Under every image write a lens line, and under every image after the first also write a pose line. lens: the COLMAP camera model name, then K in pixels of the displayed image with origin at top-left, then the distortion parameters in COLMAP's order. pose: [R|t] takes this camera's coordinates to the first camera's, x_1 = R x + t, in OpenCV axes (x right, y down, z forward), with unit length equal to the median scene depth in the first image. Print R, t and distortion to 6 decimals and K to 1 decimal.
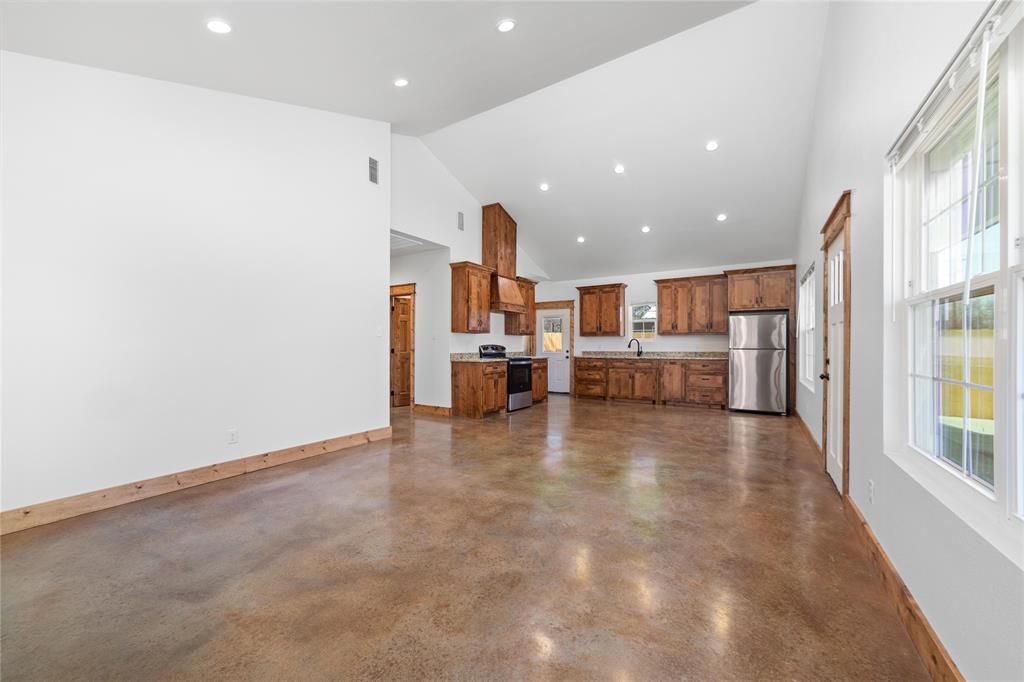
lens RADIAL K [[387.7, 0, 511.0], [0, 387.7, 344.9], [0, 0, 1]] dist [-0.002919, 0.000447]
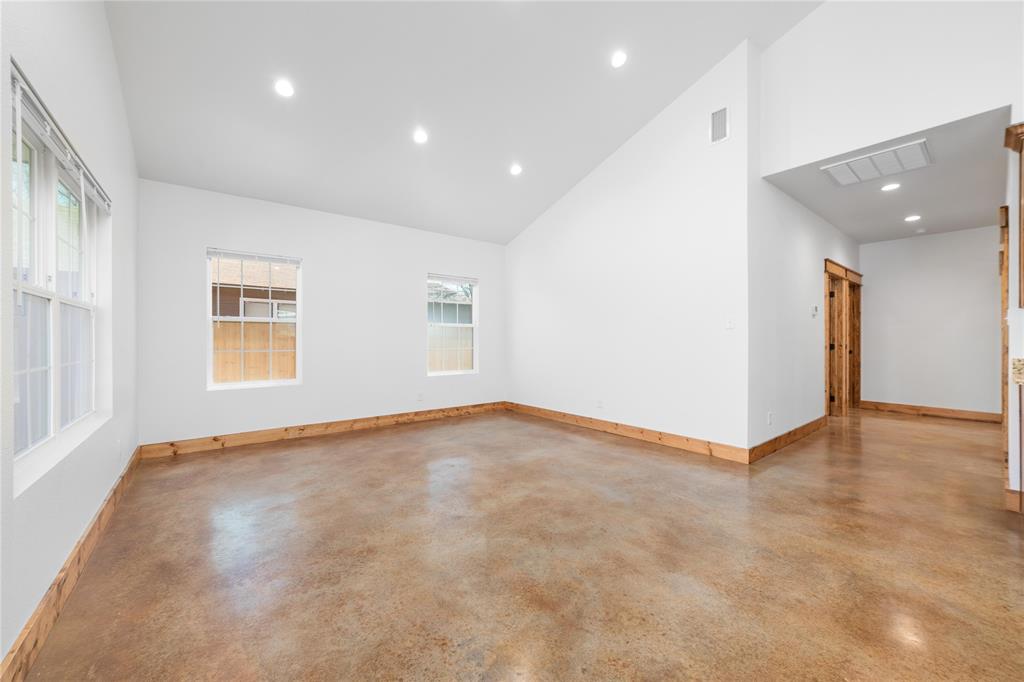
lens RADIAL K [[387.7, 0, 512.0], [0, 387.7, 341.4], [0, 0, 1]] dist [-0.002919, 0.000447]
pose [[-0.327091, 0.001545, -0.944992, 0.762700], [0.002822, 0.999996, 0.000658, 0.005668], [0.944989, -0.002452, -0.327094, 1.179814]]
